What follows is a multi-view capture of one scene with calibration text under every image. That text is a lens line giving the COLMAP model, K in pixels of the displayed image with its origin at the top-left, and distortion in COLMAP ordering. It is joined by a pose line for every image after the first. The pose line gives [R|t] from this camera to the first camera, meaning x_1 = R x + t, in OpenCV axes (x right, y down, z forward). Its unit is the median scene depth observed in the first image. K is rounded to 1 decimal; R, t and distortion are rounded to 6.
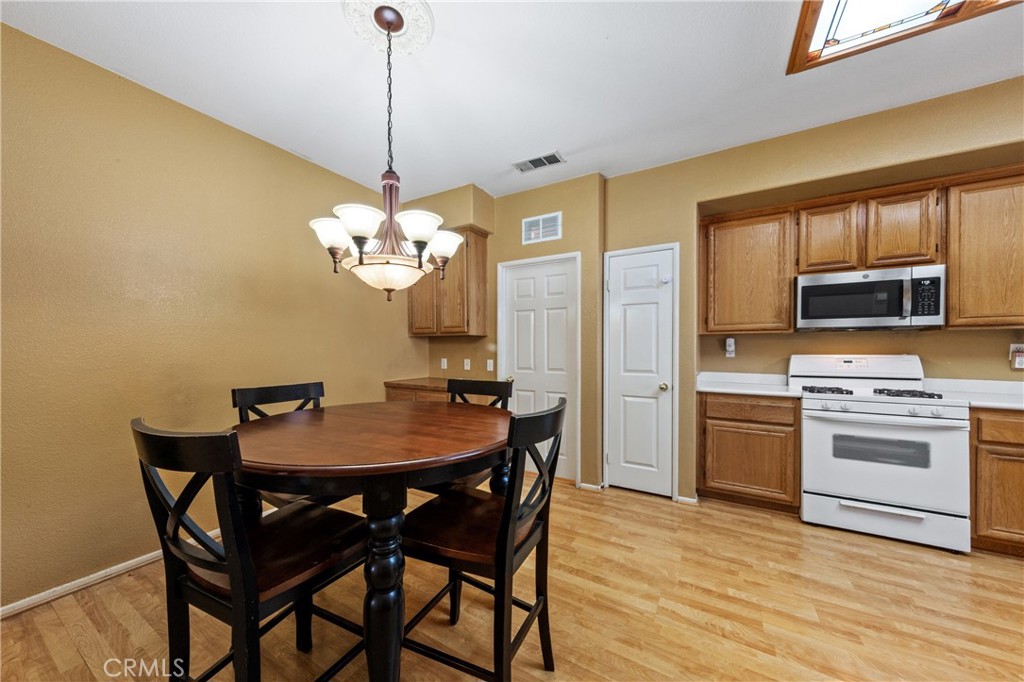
lens RADIAL K [[363.2, 0, 492.0], [0, 363.2, 348.4], [0, 0, 1]] dist [0.001394, 0.000139]
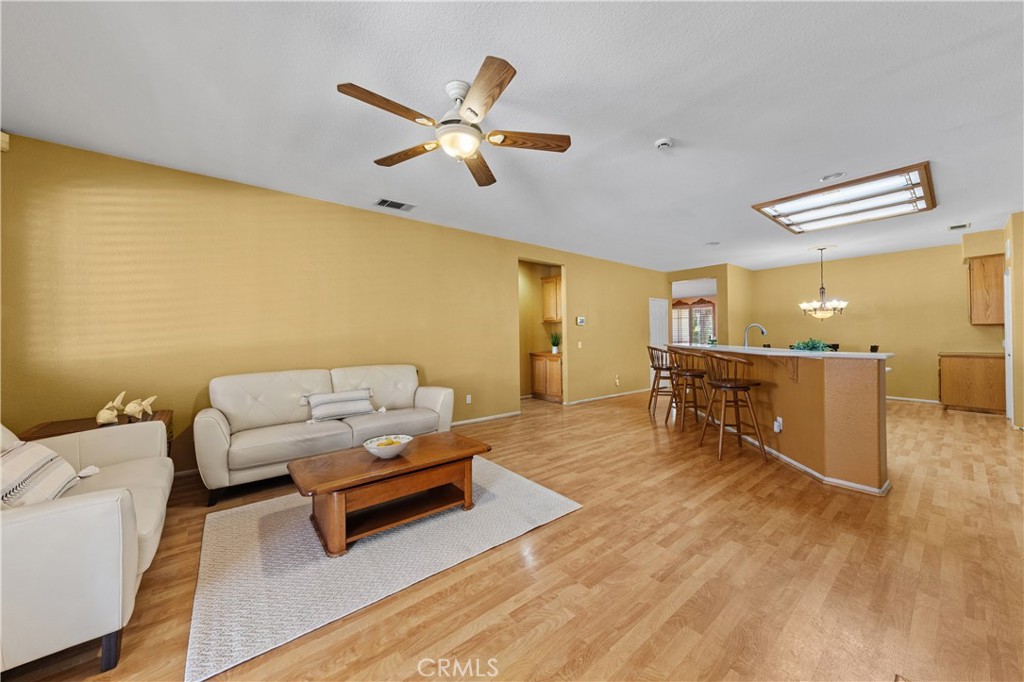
lens RADIAL K [[362.5, 0, 517.3], [0, 362.5, 333.5], [0, 0, 1]] dist [0.001490, 0.000215]
pose [[-0.316916, -0.004250, -0.948444, 2.763479], [0.003289, 0.999979, -0.005580, 0.007285], [0.948448, -0.004887, -0.316895, -0.523716]]
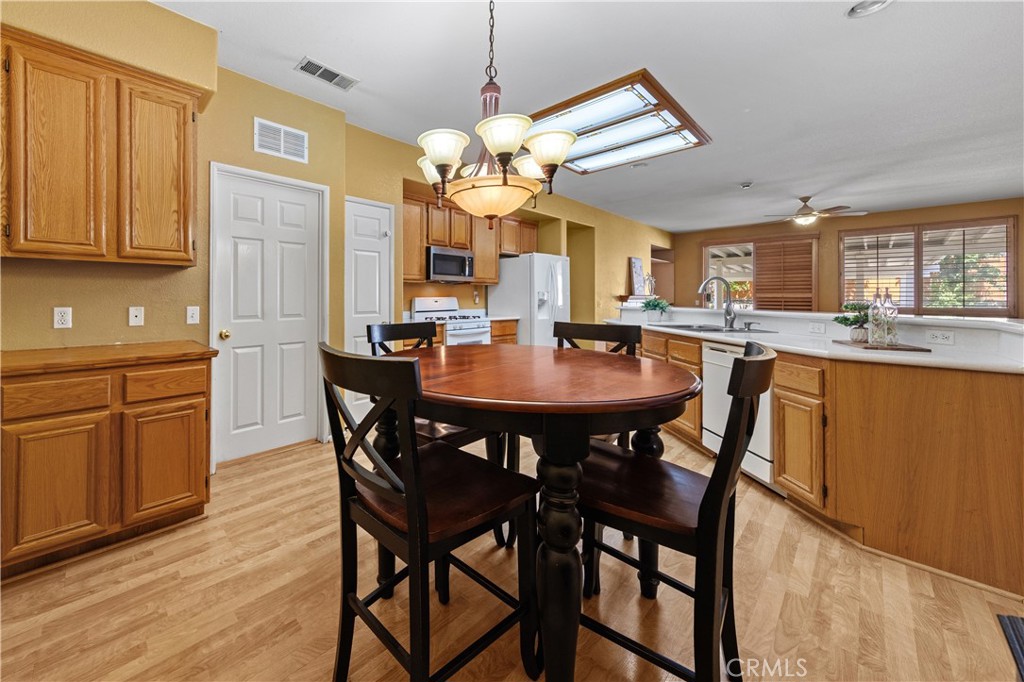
lens RADIAL K [[389.4, 0, 440.0], [0, 389.4, 295.0], [0, 0, 1]] dist [0.008428, 0.000000]
pose [[0.258121, 0.007326, 0.966085, -0.785987], [-0.000854, 0.999973, -0.007355, 0.022205], [-0.966112, 0.001073, 0.258120, 0.565991]]
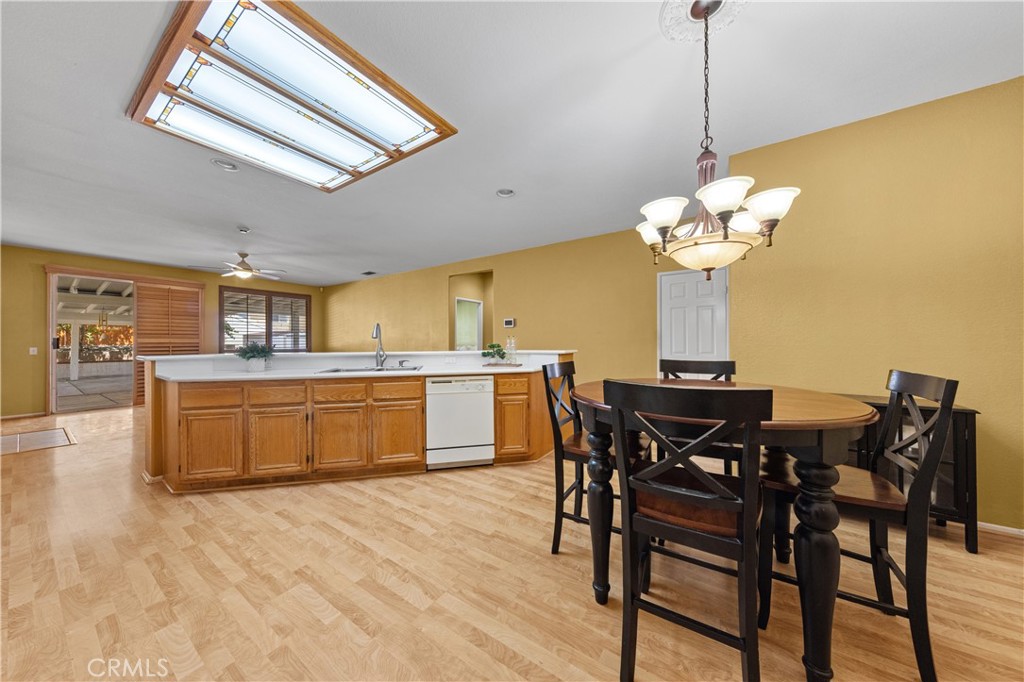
lens RADIAL K [[327.6, 0, 512.0], [0, 327.6, 341.0], [0, 0, 1]] dist [0.005768, -0.000164]
pose [[-0.999667, 0.005051, 0.025298, 0.153759], [0.005031, 0.999987, -0.000855, 0.022018], [-0.025302, -0.000727, -0.999680, 1.231497]]
